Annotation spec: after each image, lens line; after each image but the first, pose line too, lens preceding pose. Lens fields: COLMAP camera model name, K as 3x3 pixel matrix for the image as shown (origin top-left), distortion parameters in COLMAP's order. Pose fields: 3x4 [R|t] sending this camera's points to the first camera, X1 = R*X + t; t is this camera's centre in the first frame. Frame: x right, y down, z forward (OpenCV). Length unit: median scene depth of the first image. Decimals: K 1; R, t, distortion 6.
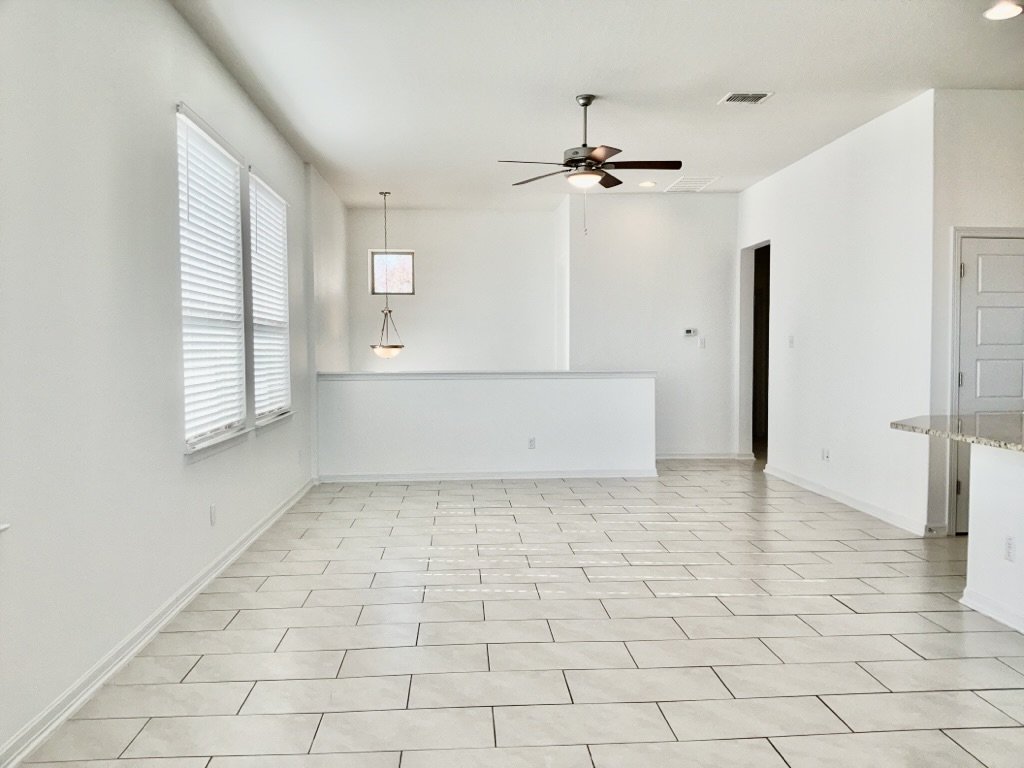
lens RADIAL K [[812.6, 0, 512.0], [0, 812.6, 384.0], [0, 0, 1]] dist [0.137017, -0.268939]
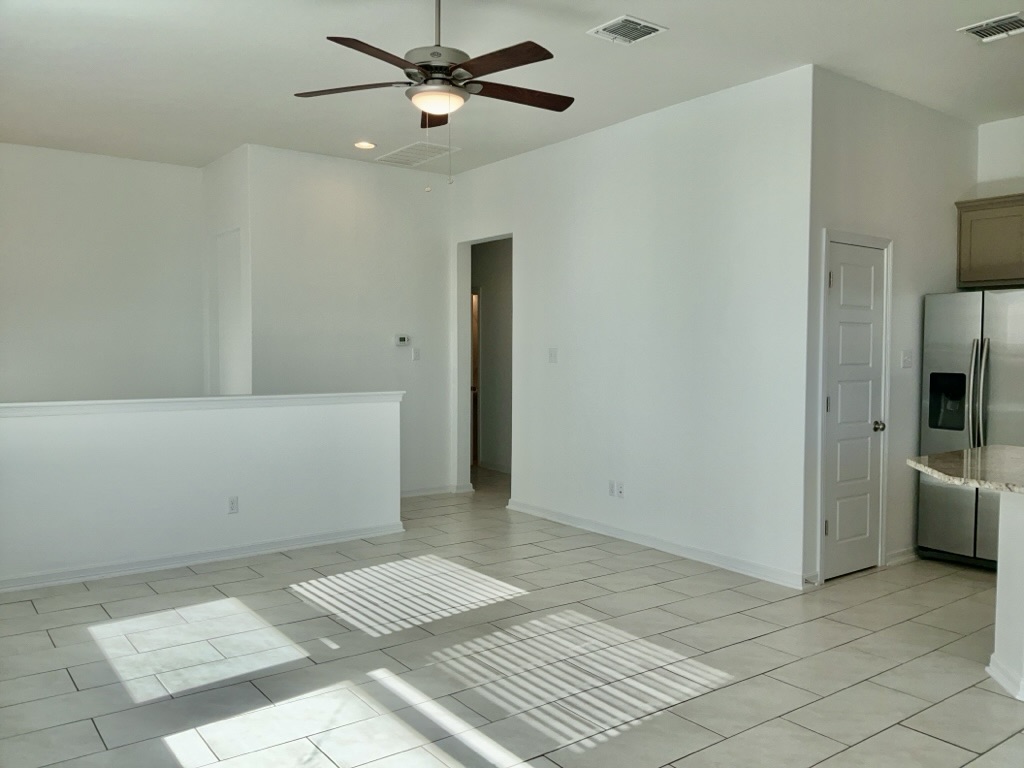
lens RADIAL K [[815.4, 0, 512.0], [0, 815.4, 384.0], [0, 0, 1]] dist [0.135135, -0.224967]
pose [[0.840797, -0.008825, 0.541279, -0.215215], [0.011538, 0.999932, -0.001619, -0.029482], [-0.541228, 0.007607, 0.840842, 0.442688]]
